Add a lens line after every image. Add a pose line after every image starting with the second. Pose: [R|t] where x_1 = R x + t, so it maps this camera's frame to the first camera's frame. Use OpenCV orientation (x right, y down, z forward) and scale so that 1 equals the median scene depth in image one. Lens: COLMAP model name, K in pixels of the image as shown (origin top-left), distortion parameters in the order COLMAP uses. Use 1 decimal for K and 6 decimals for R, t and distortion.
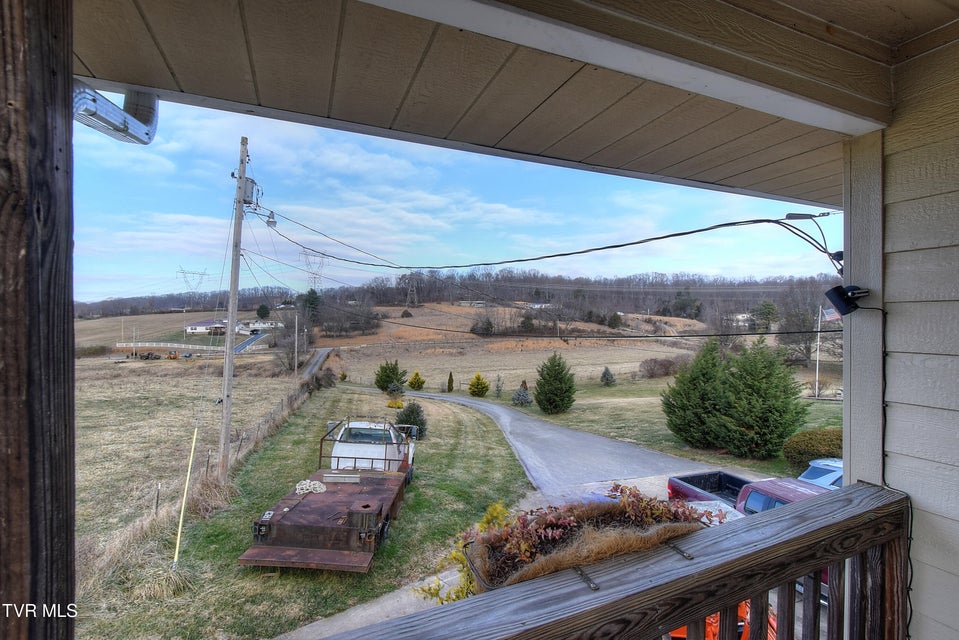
lens RADIAL K [[422.3, 0, 476.5], [0, 422.3, 318.1], [0, 0, 1]] dist [0.000937, -0.007699]
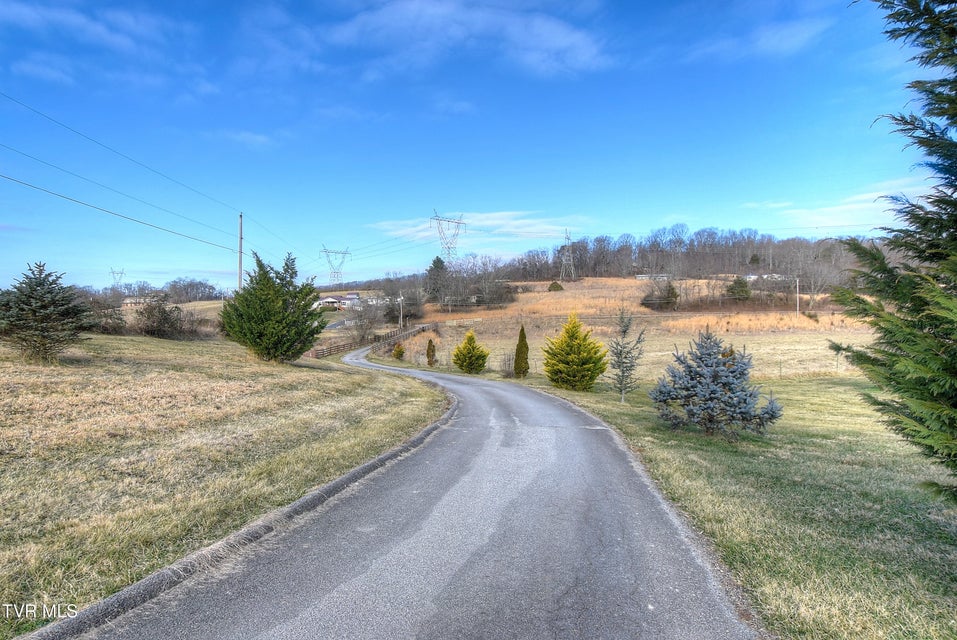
lens RADIAL K [[488.7, 0, 475.2], [0, 488.7, 319.3], [0, 0, 1]] dist [-0.001945, -0.001731]
pose [[0.931238, 0.003671, -0.364392, 0.017840], [0.004277, 0.999770, 0.021001, 0.030421], [0.364386, -0.021116, 0.931009, 0.152958]]
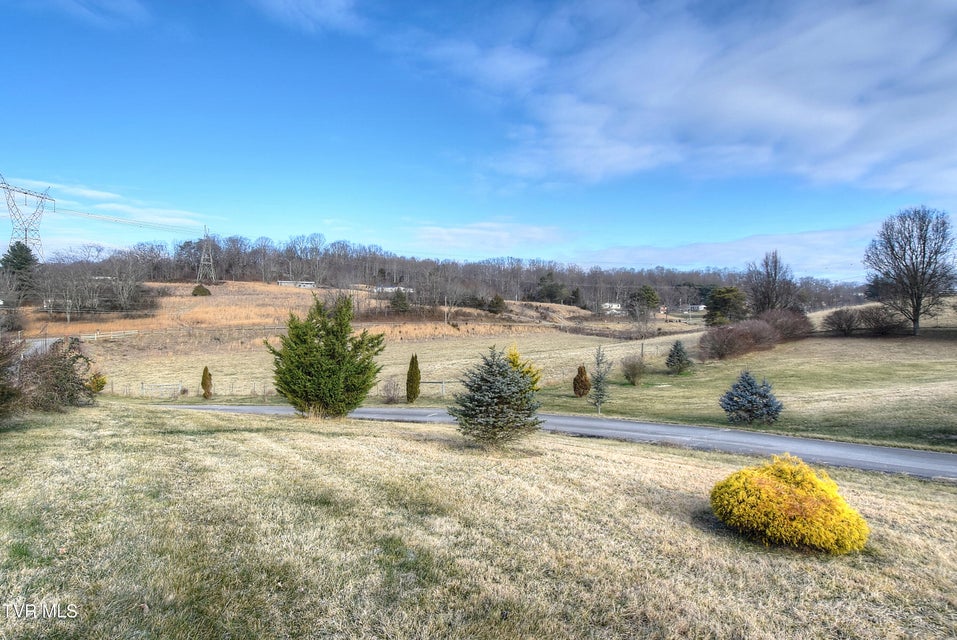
lens RADIAL K [[488.7, 0, 475.2], [0, 488.7, 319.3], [0, 0, 1]] dist [-0.001945, -0.001731]
pose [[0.930316, 0.003426, 0.366743, -0.050611], [-0.008202, 0.999901, 0.011464, 0.023651], [-0.366667, -0.013673, 0.930252, 0.142982]]
